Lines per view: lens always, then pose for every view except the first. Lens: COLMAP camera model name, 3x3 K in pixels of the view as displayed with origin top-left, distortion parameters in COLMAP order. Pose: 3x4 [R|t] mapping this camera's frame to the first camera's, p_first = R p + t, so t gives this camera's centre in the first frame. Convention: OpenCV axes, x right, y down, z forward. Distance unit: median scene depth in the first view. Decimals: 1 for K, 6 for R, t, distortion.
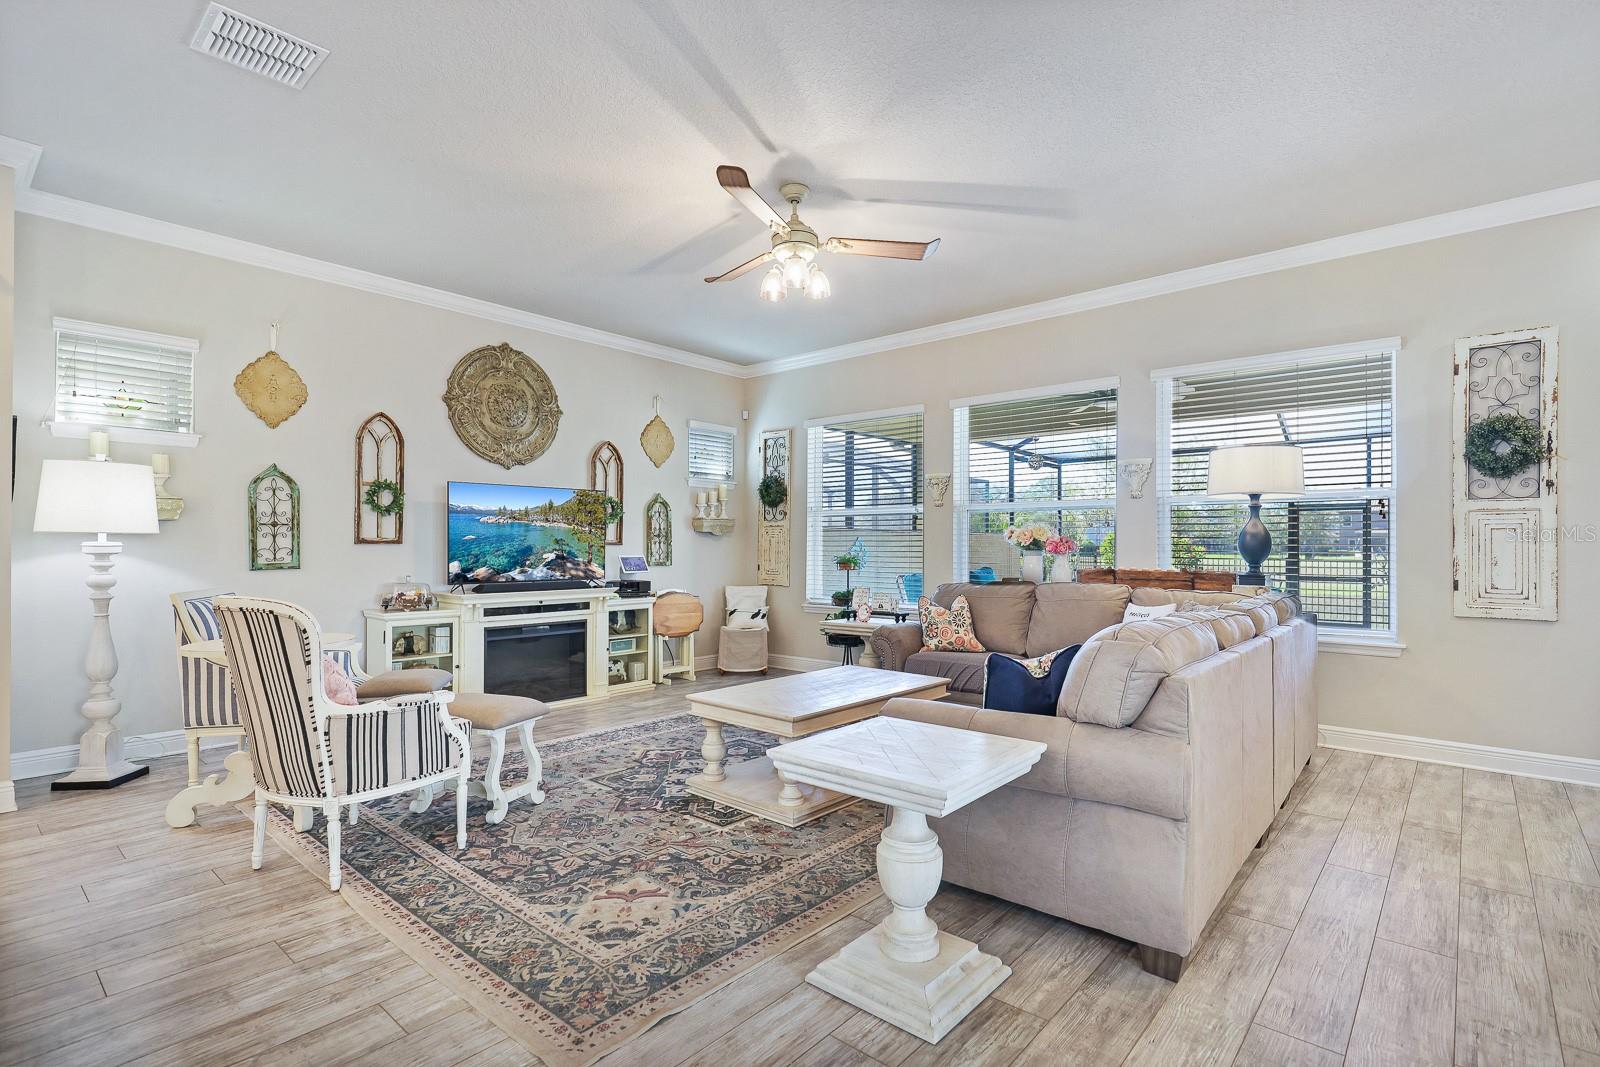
lens RADIAL K [[789.0, 0, 795.2], [0, 789.0, 533.1], [0, 0, 1]] dist [0.019533, -0.000436]
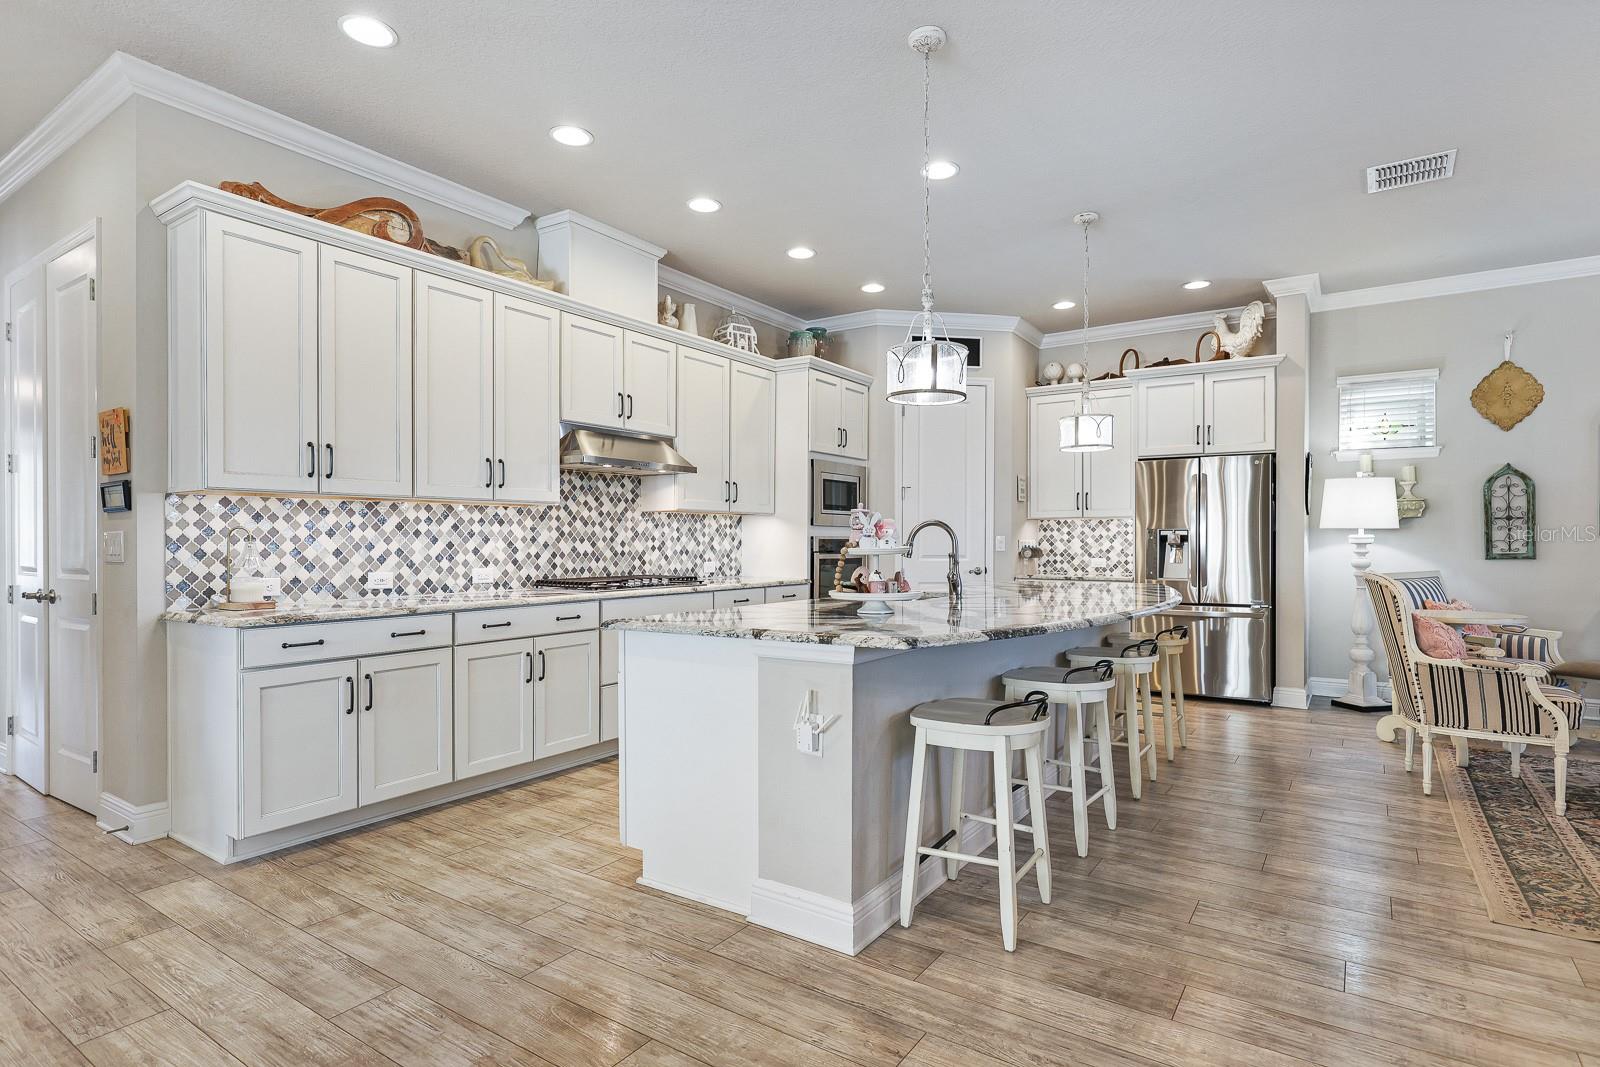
lens RADIAL K [[826.5, 0, 799.5], [0, 826.5, 532.2], [0, 0, 1]] dist [0.008591, -0.000192]
pose [[0.149955, -0.002070, -0.988691, 0.417640], [0.023407, 0.999725, 0.001457, -0.019612], [0.988416, -0.023361, 0.149963, -0.183971]]
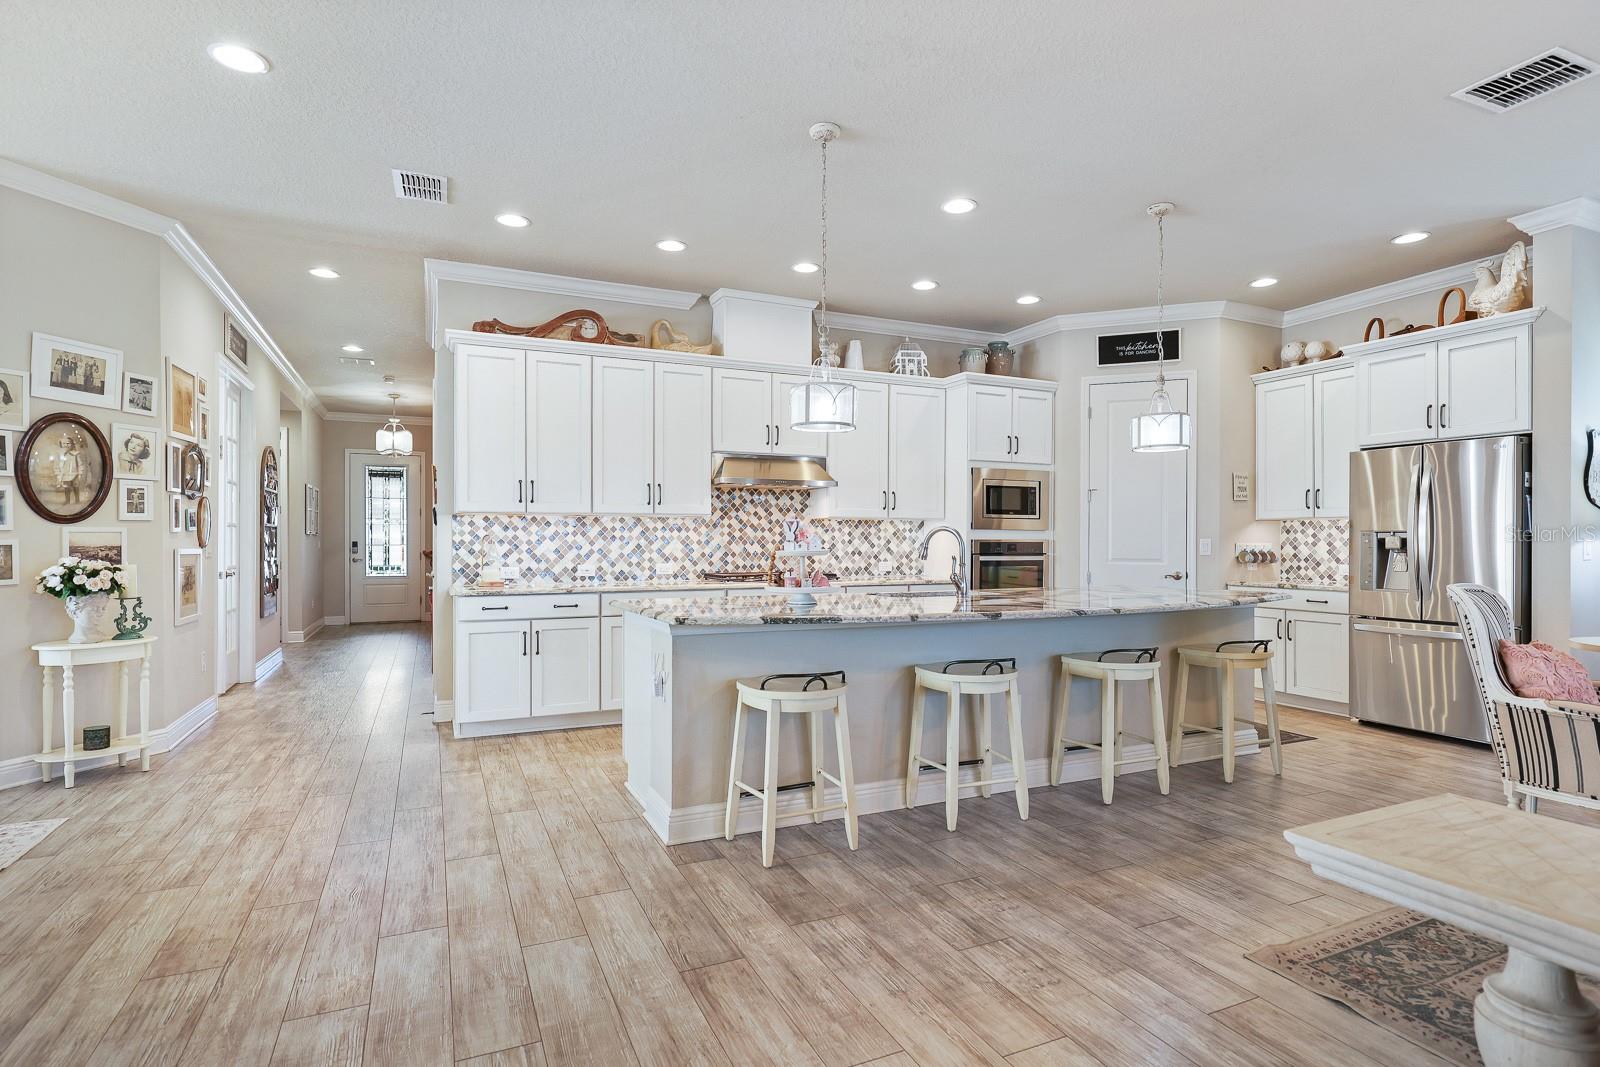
lens RADIAL K [[826.5, 0, 826.6], [0, 826.5, 533.0], [0, 0, 1]] dist [0.008591, -0.000192]
pose [[-0.383388, -0.000335, -0.923587, 0.527789], [0.024660, 0.999640, -0.010600, -0.012567], [0.923258, -0.026840, -0.383242, 0.374383]]
